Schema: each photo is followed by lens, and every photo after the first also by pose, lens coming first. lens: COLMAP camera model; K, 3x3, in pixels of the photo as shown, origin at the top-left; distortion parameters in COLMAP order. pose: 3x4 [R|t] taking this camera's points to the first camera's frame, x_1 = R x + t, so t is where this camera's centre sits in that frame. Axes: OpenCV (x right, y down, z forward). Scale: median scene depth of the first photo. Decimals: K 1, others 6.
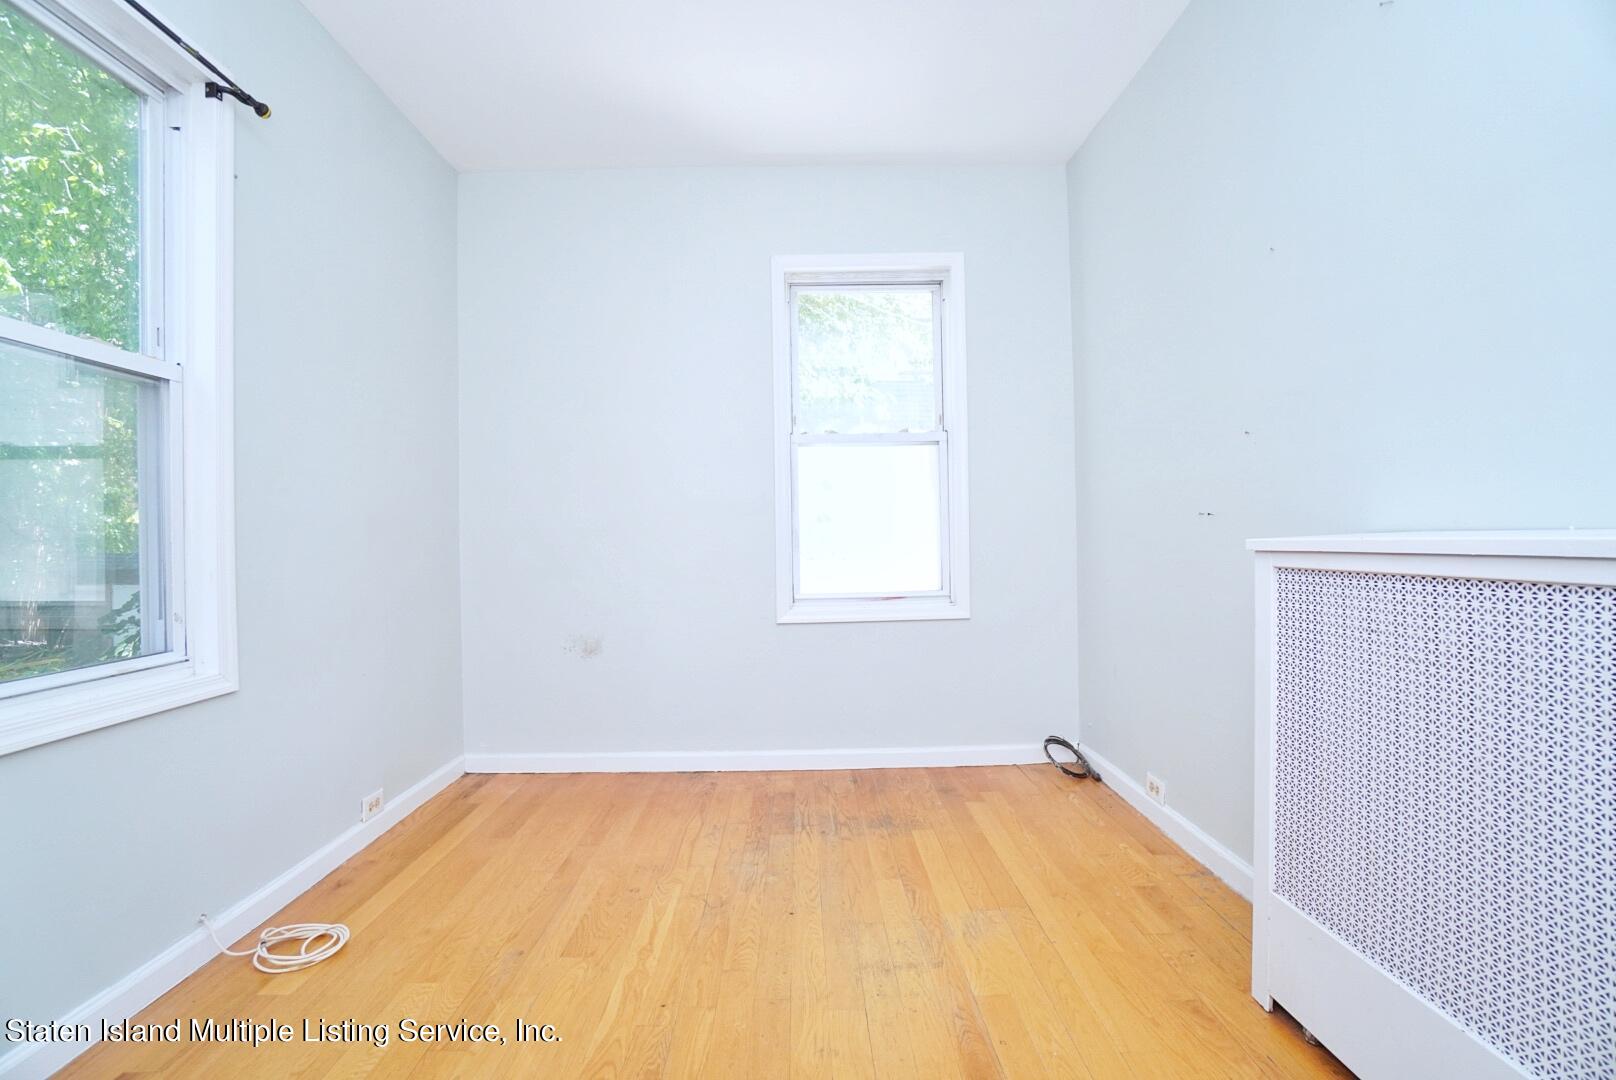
lens RADIAL K [[716.1, 0, 804.9], [0, 716.1, 534.6], [0, 0, 1]] dist [-0.047094, 0.017166]
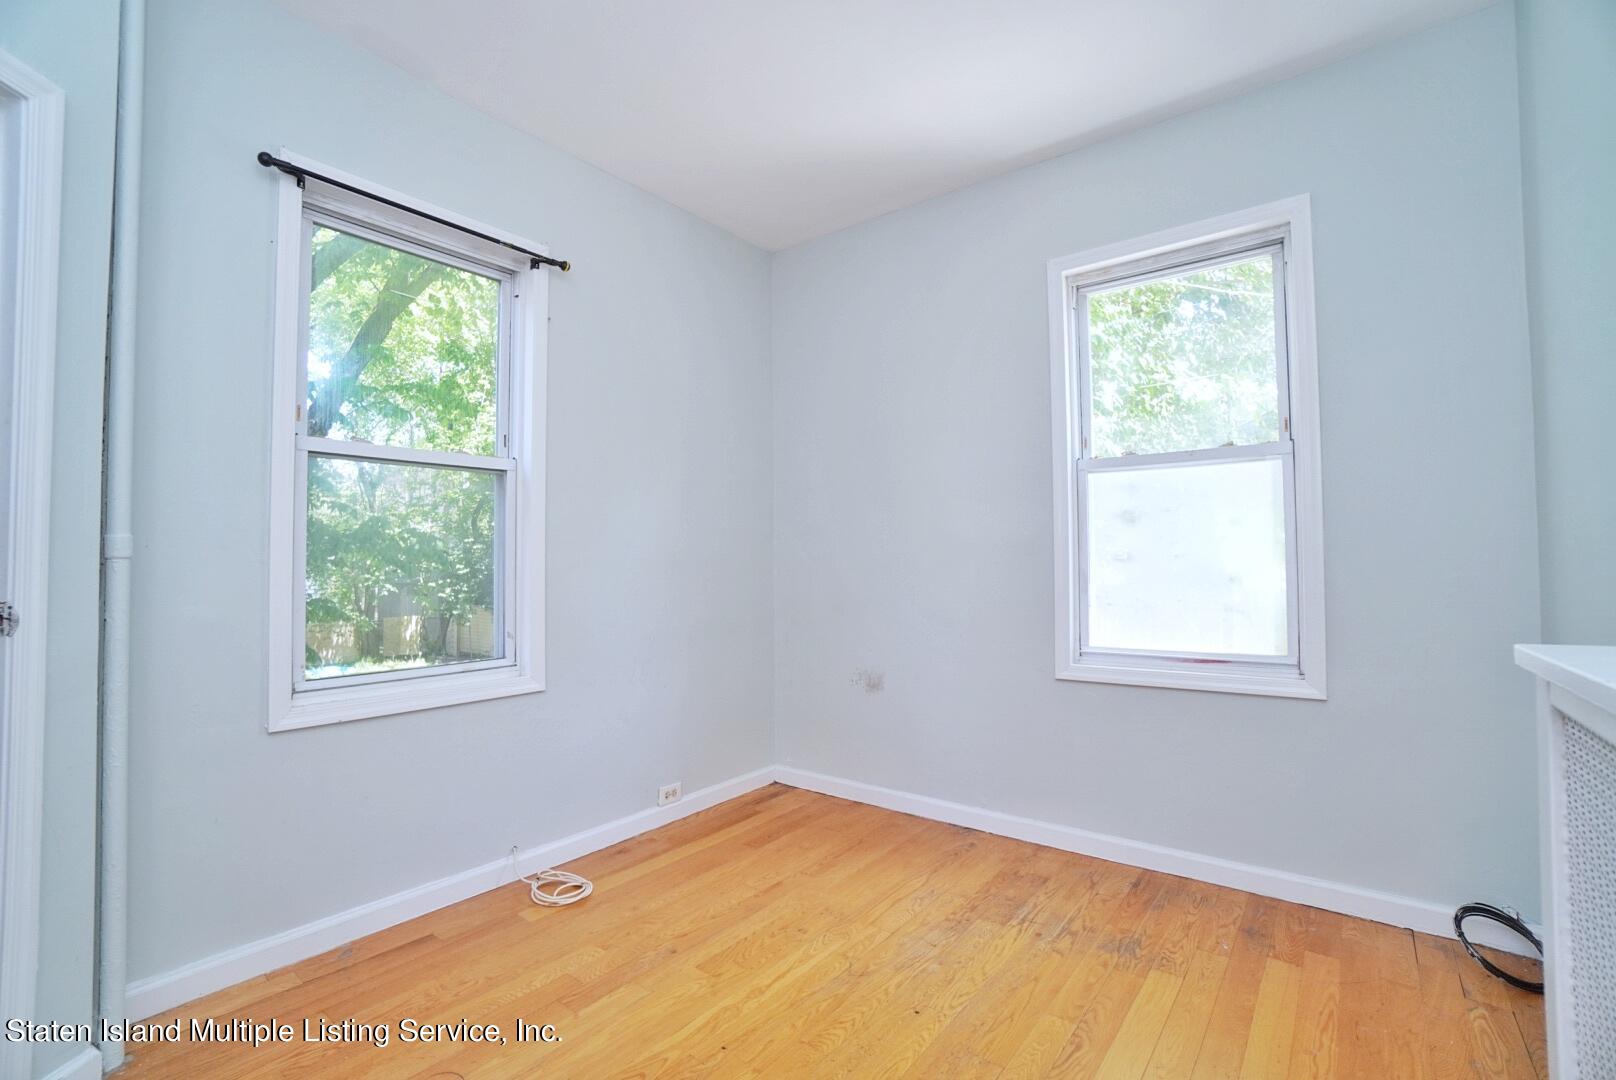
lens RADIAL K [[716.1, 0, 794.3], [0, 716.1, 540.5], [0, 0, 1]] dist [-0.047094, 0.017166]
pose [[0.778045, -0.009680, -0.628134, 0.301286], [-0.003160, 0.999808, -0.019321, -0.030983], [0.628201, 0.017017, 0.777865, 0.142221]]
